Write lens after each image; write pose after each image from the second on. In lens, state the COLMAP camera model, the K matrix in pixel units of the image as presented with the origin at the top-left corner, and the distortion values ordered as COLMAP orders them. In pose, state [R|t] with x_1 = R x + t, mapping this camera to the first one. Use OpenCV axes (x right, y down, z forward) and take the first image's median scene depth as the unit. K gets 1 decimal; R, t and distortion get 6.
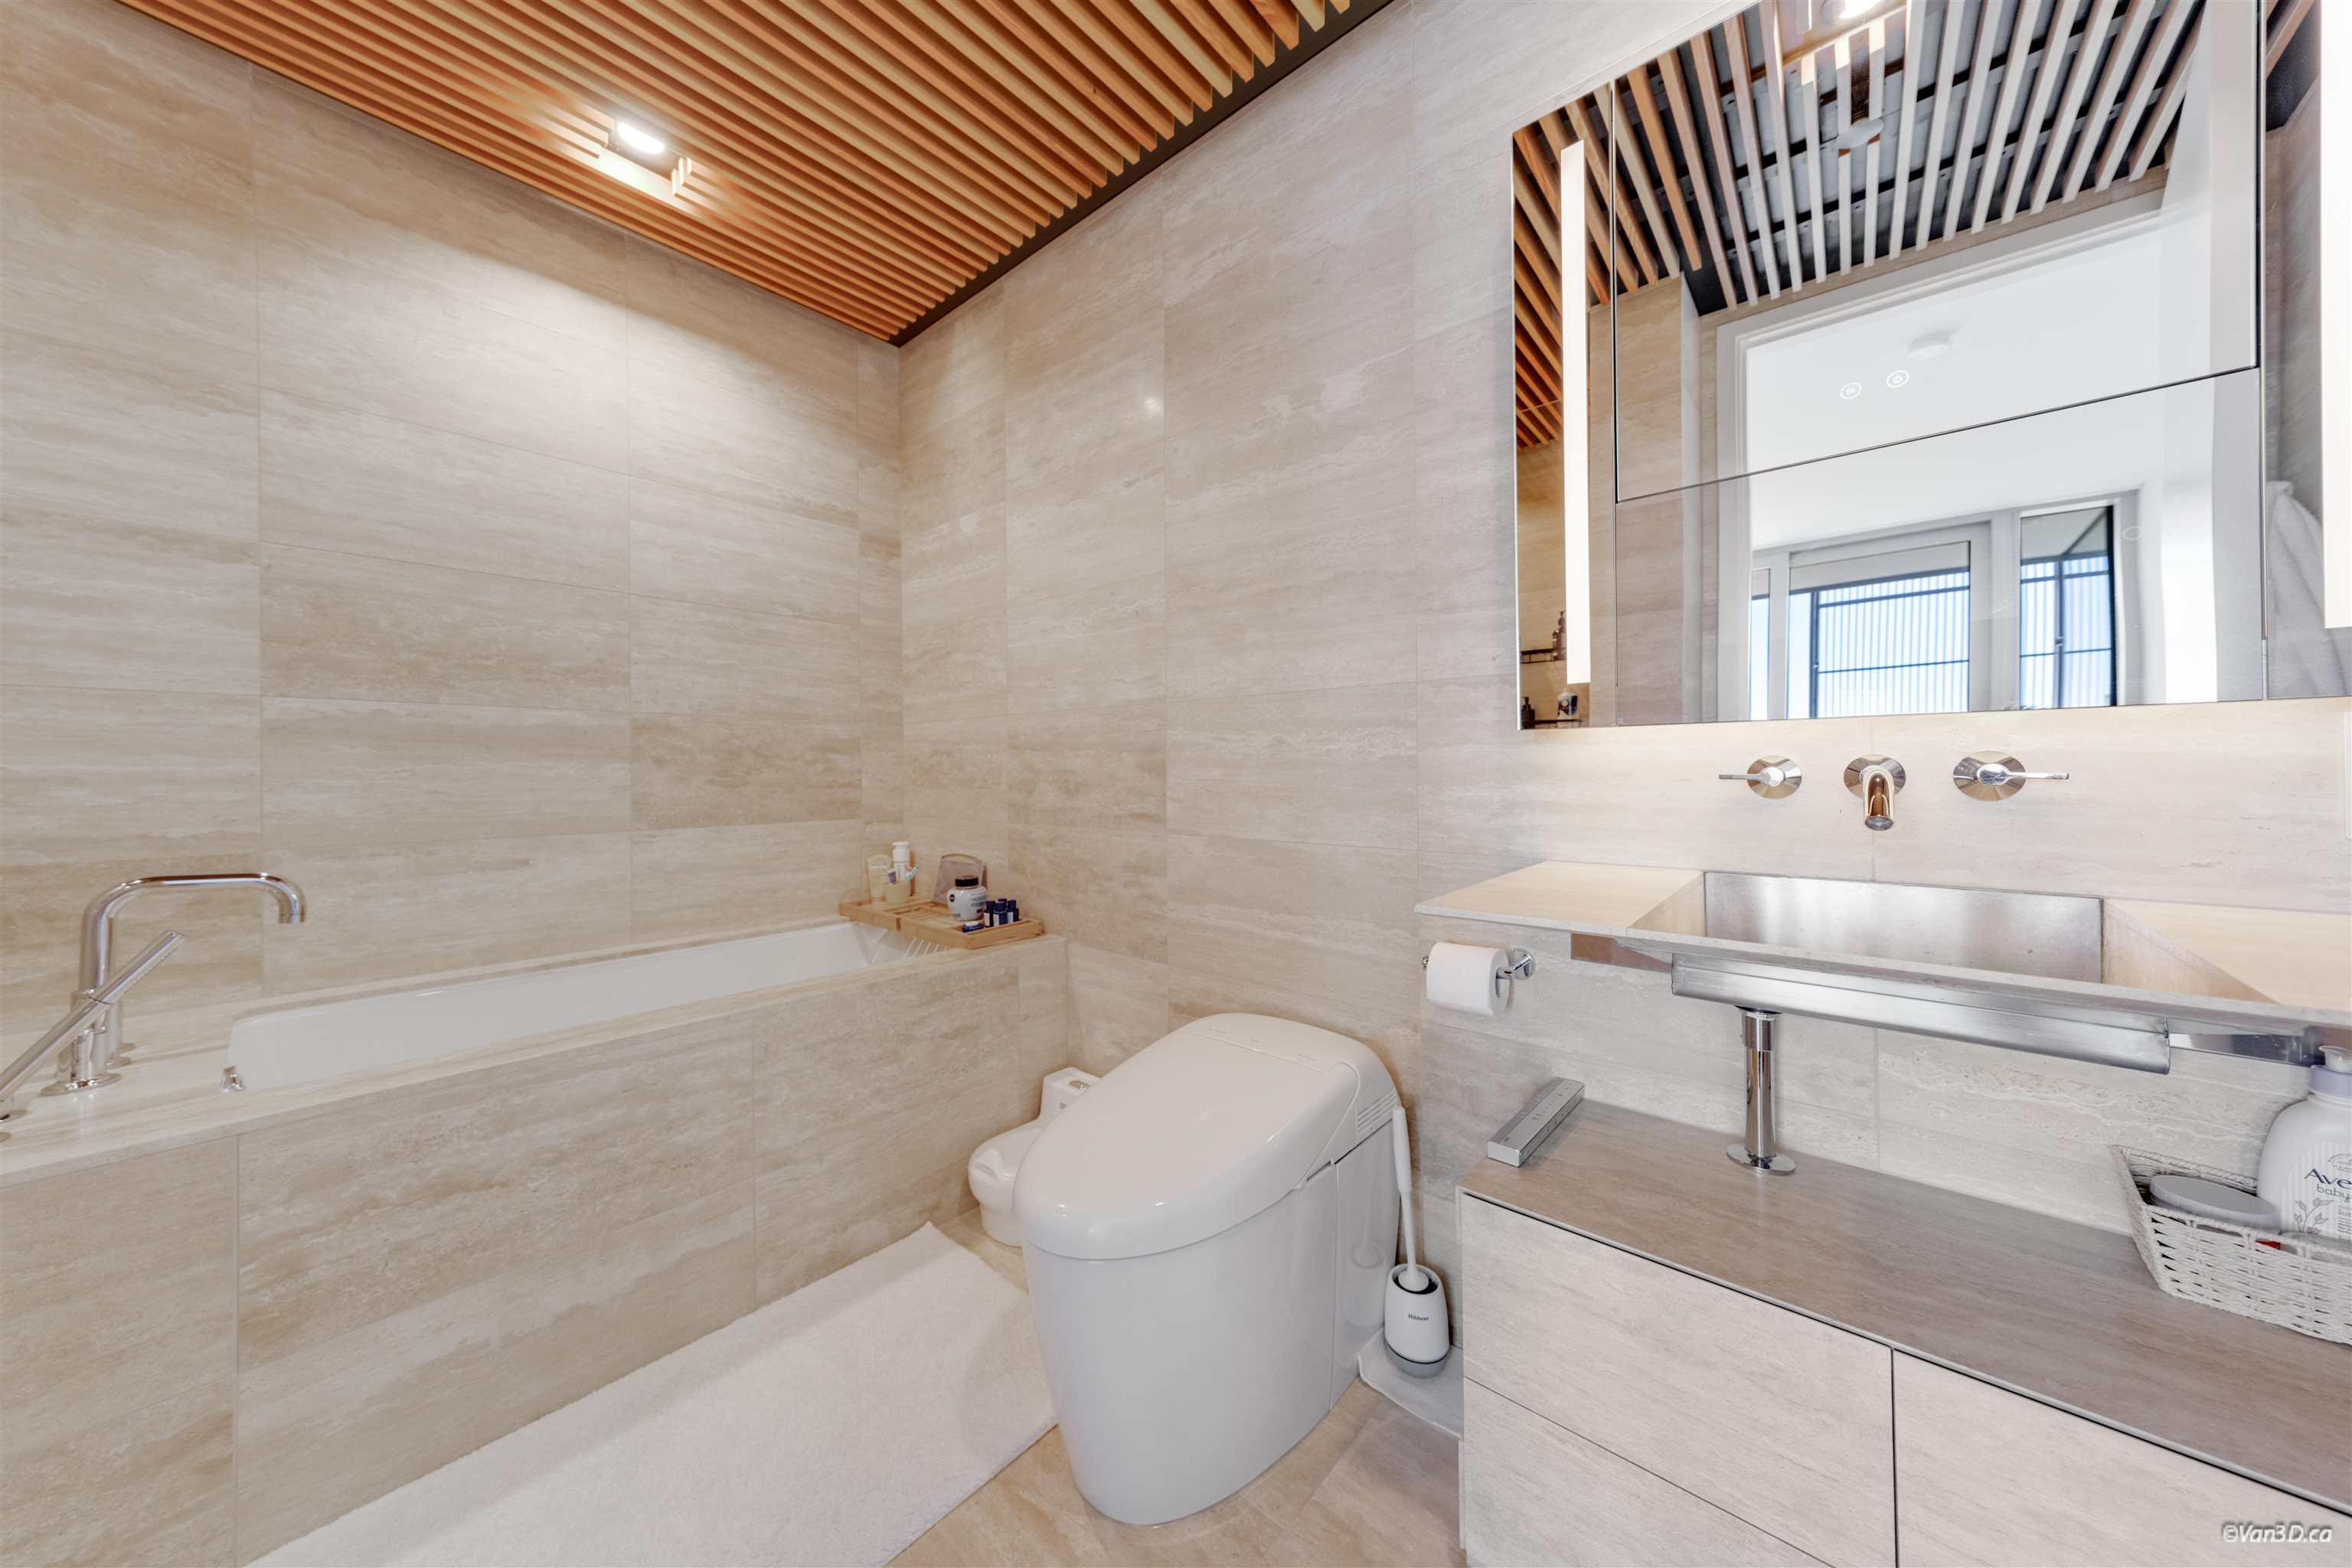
lens RADIAL K [[757.0, 0, 1173.7], [0, 757.0, 775.2], [0, 0, 1]] dist [0.007030, 0.000140]
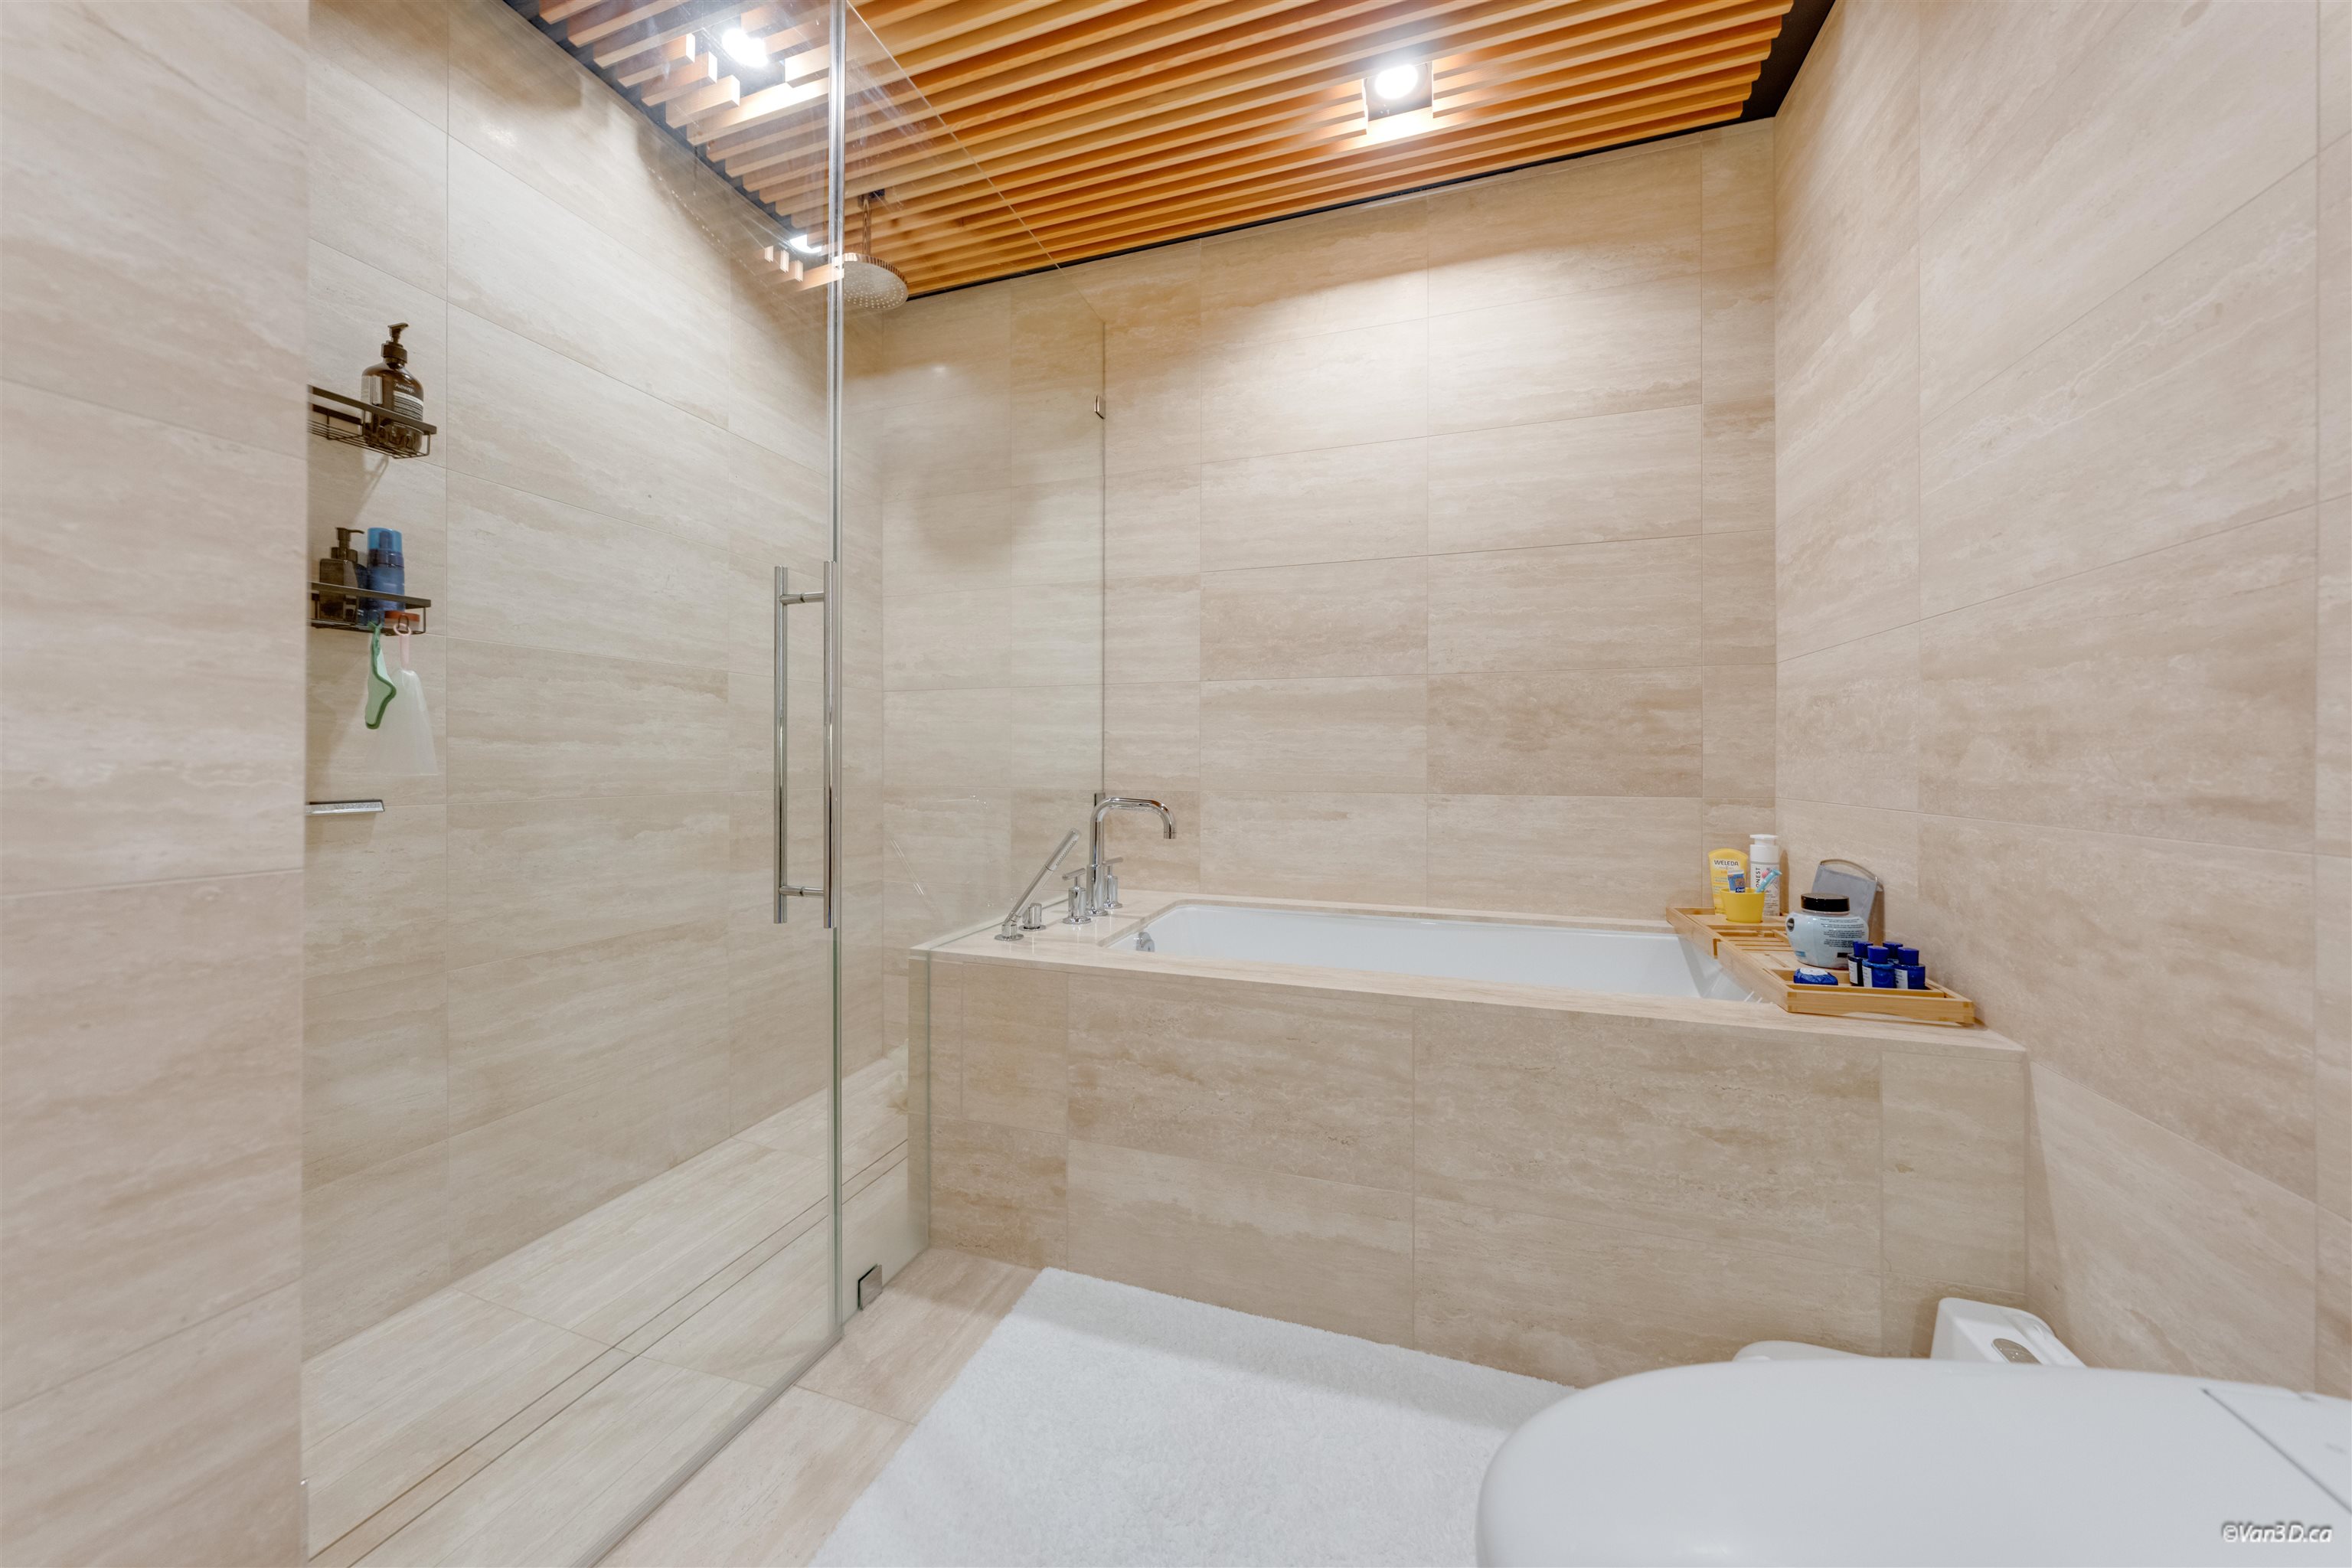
lens RADIAL K [[791.9, 0, 1173.3], [0, 791.9, 764.7], [0, 0, 1]] dist [-0.001317, -0.000391]
pose [[0.401291, 0.011738, -0.915875, 0.119467], [-0.009241, 0.999919, 0.008766, 0.034117], [0.915904, 0.004945, 0.401367, 0.316917]]
